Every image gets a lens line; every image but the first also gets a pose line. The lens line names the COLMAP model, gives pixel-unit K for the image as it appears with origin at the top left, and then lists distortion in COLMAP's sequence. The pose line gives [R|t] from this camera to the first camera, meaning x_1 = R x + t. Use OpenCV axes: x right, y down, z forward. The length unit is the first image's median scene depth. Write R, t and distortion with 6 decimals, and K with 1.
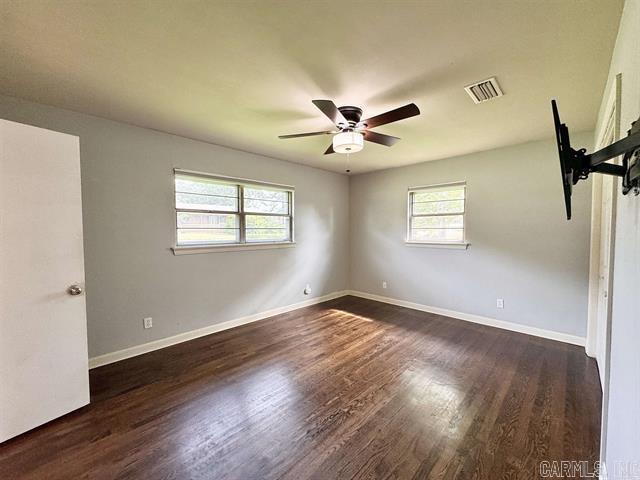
lens RADIAL K [[270.5, 0, 320.0], [0, 270.5, 240.0], [0, 0, 1]] dist [-0.001625, 0.000034]
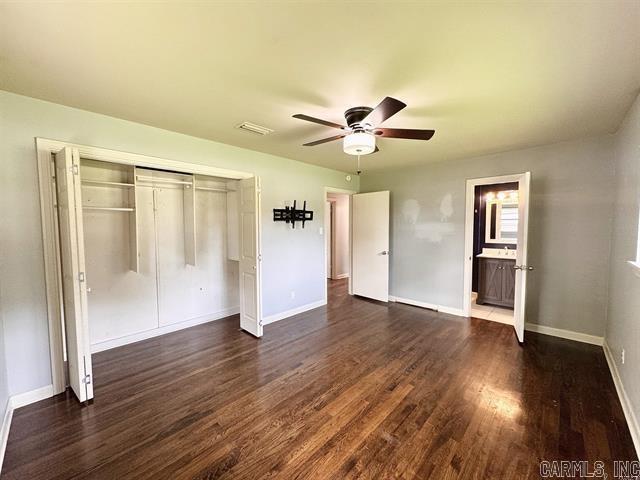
lens RADIAL K [[270.5, 0, 320.0], [0, 270.5, 240.0], [0, 0, 1]] dist [-0.001625, 0.000034]
pose [[-0.999842, 0.007527, -0.016112, 0.224822], [0.005944, 0.995351, 0.096130, -0.092945], [0.016761, 0.096019, -0.995238, 1.716848]]
